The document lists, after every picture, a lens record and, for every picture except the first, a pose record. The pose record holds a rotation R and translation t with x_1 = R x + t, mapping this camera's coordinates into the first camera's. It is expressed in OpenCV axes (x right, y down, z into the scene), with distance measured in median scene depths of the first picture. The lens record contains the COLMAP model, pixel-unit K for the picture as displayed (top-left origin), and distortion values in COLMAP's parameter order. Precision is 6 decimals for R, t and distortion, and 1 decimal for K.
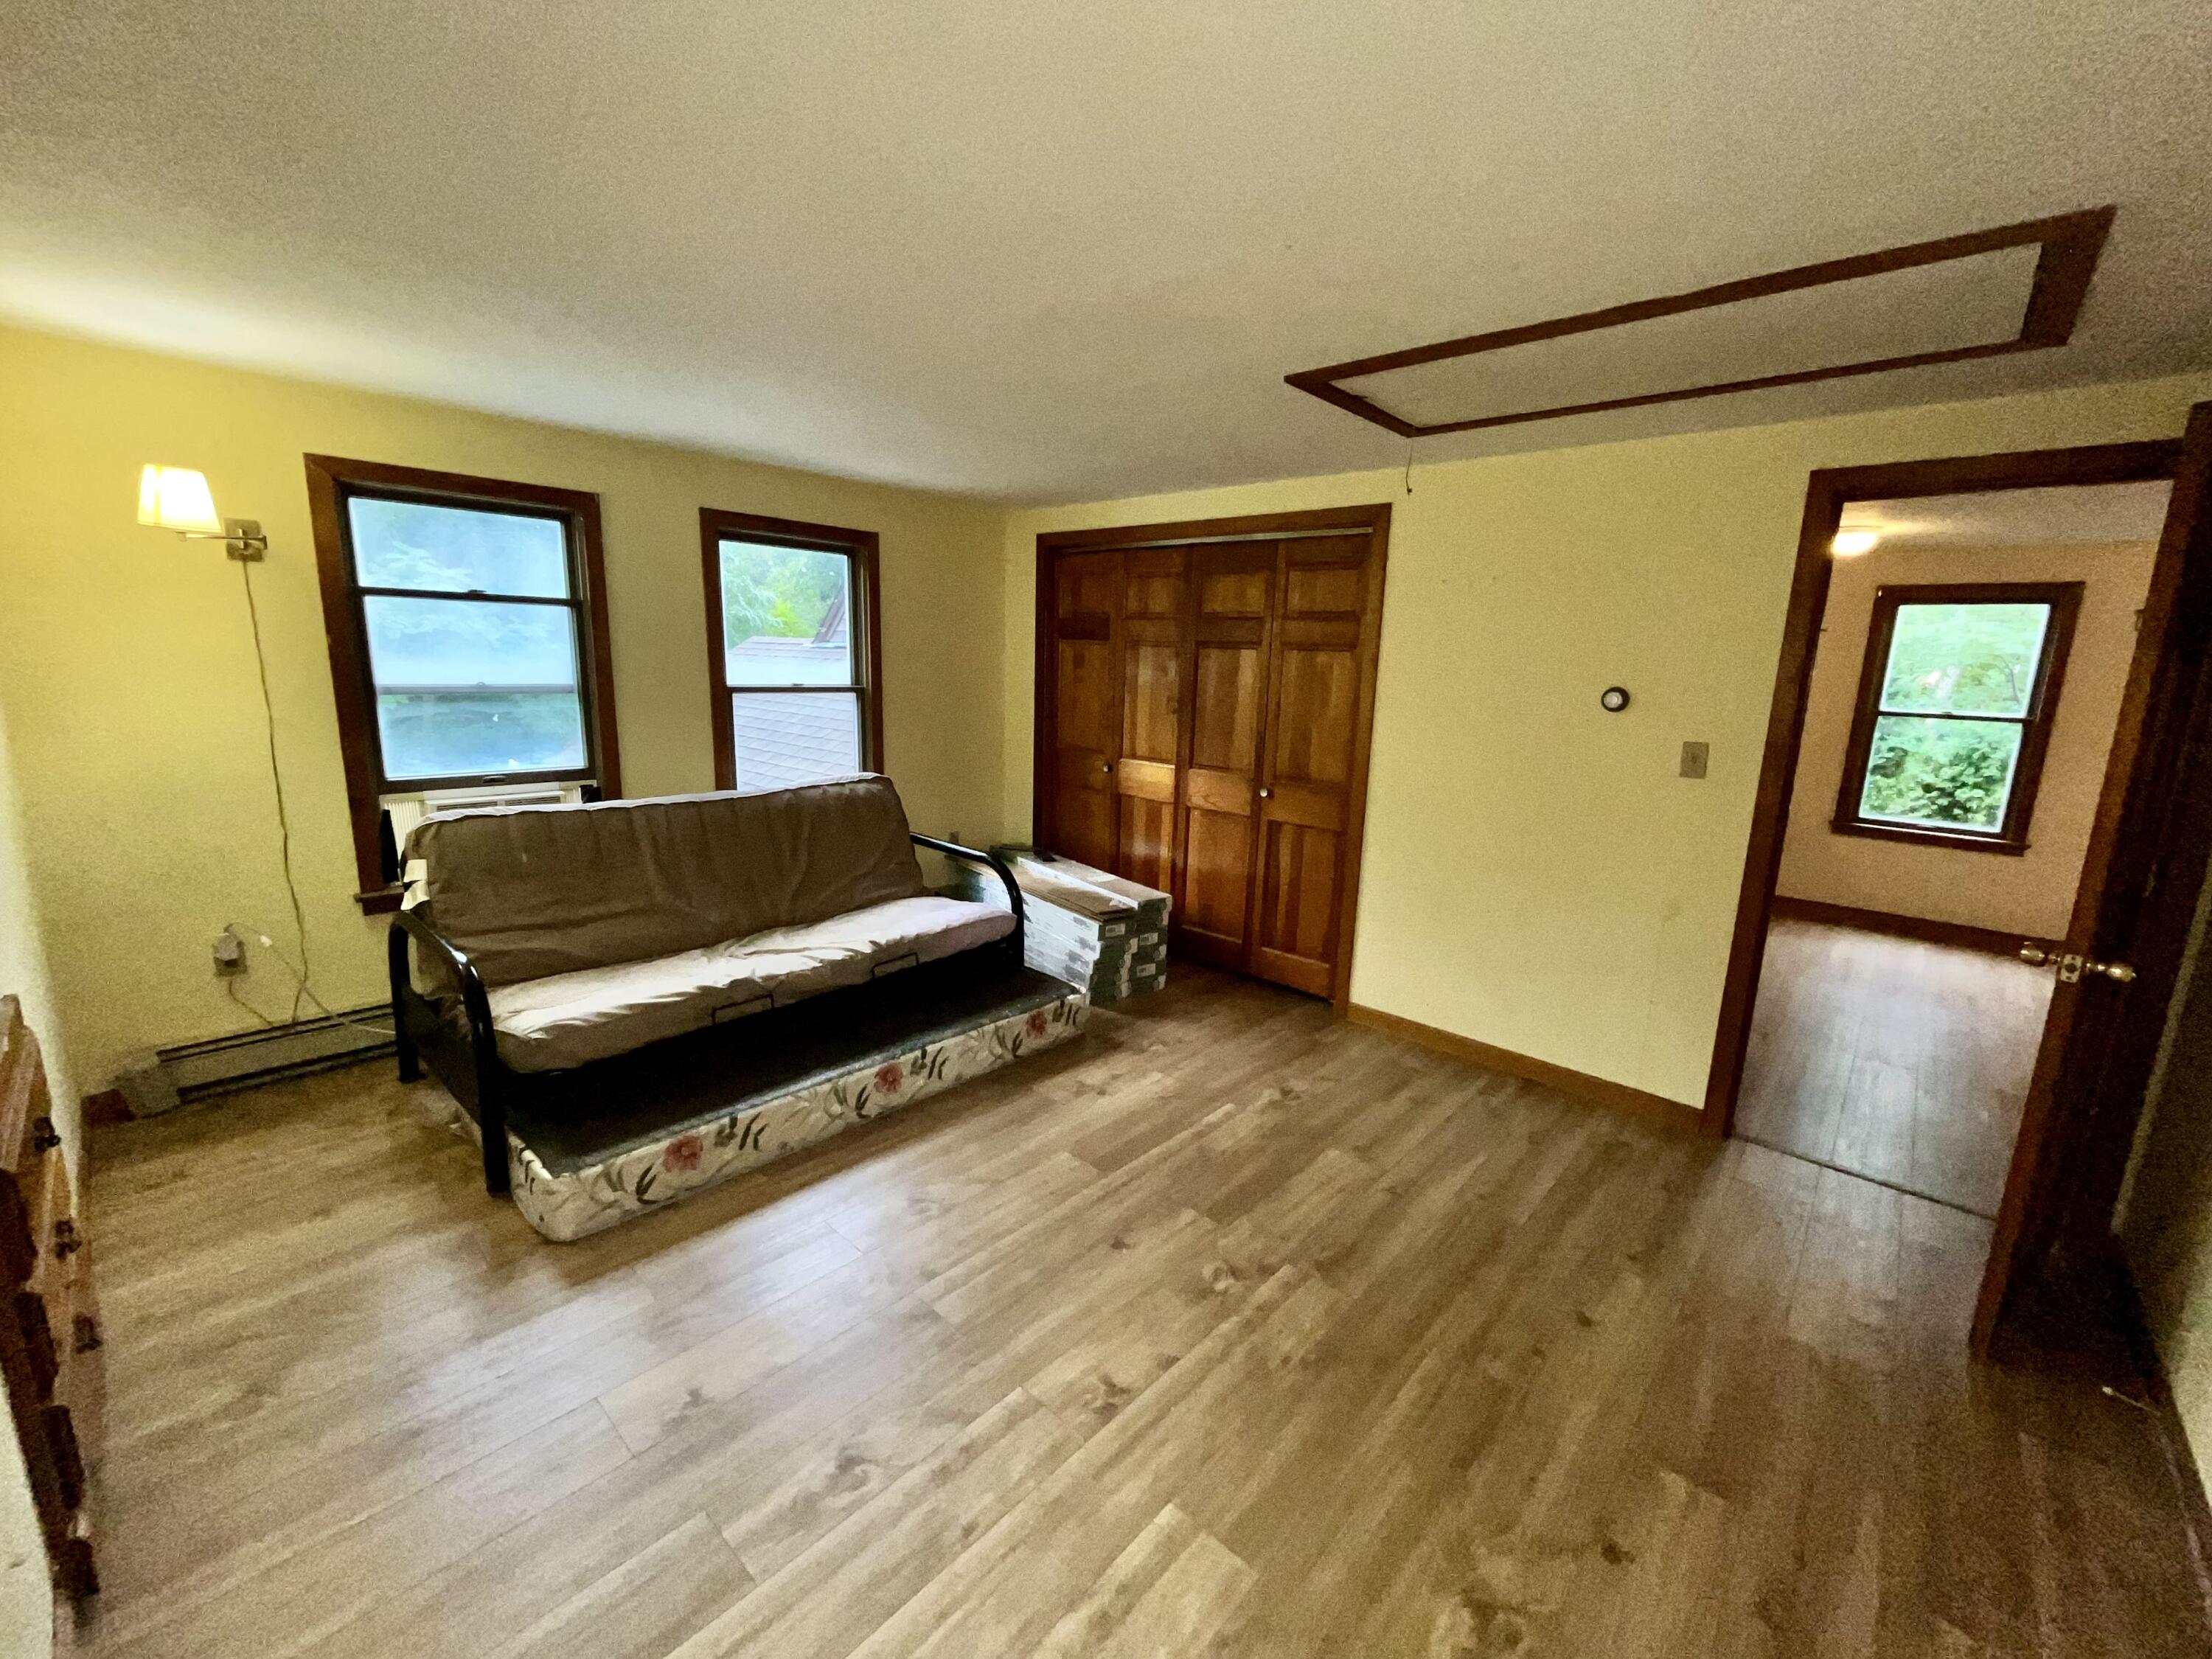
lens RADIAL K [[893.4, 0, 1106.0], [0, 893.4, 829.5], [0, 0, 1]] dist [-0.002026, -0.000519]
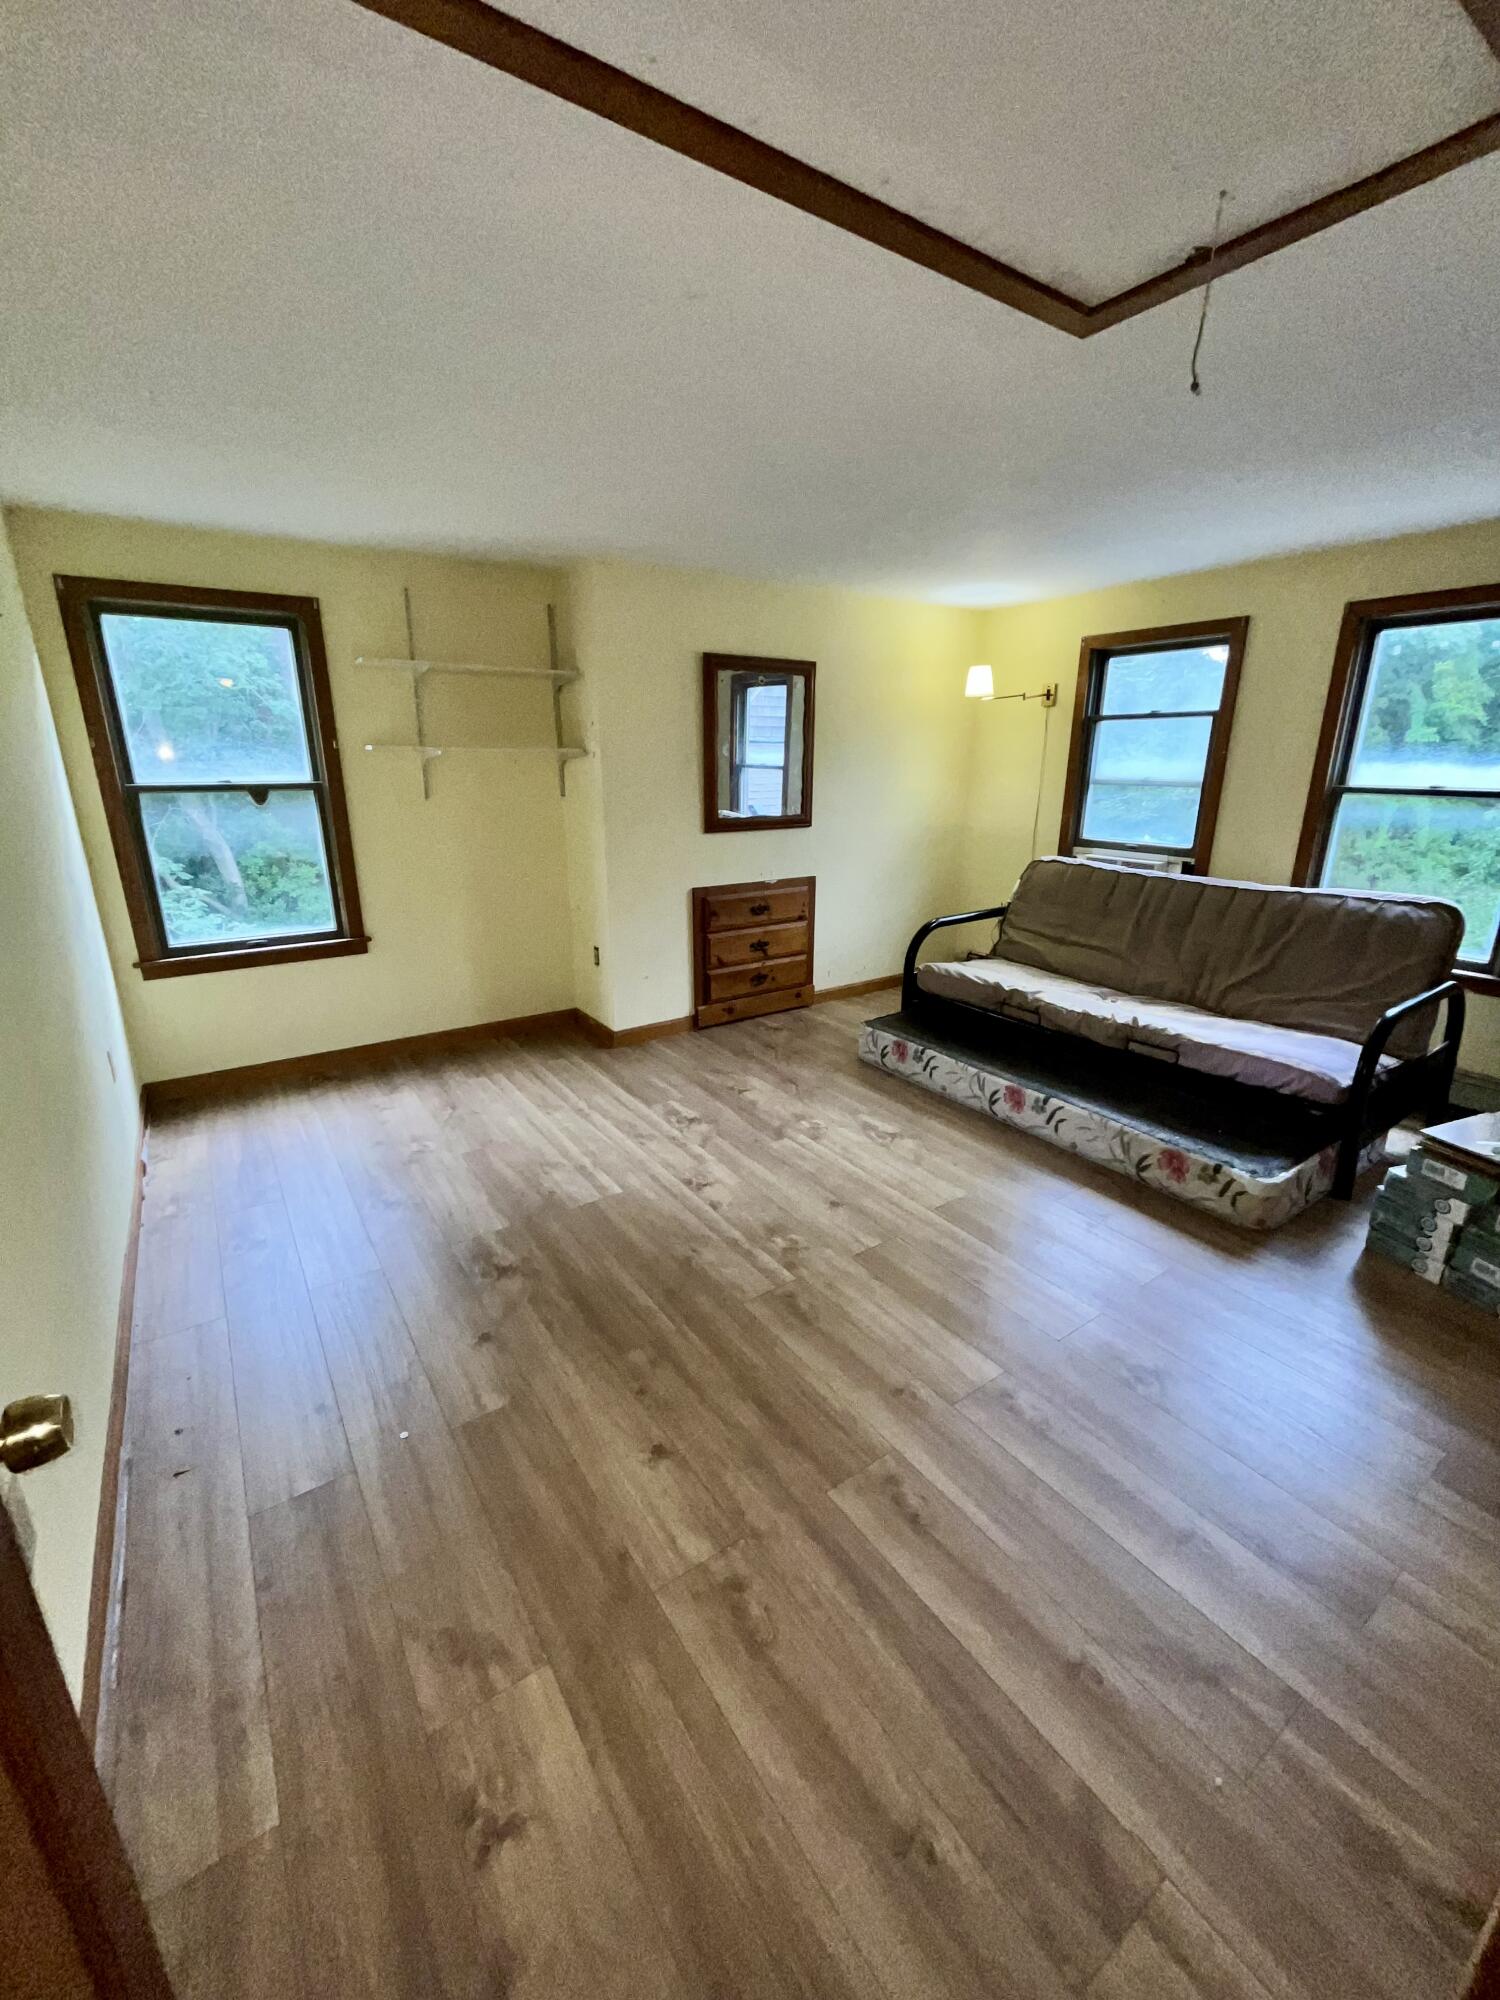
lens RADIAL K [[807.7, 0, 750.0], [0, 807.7, 1000.0], [0, 0, 1]] dist [-0.002026, -0.000519]
pose [[-0.227004, 0.248064, -0.941771, 0.907625], [-0.192025, 0.936632, 0.292997, -0.108801], [0.954775, 0.247355, -0.164985, 0.855862]]
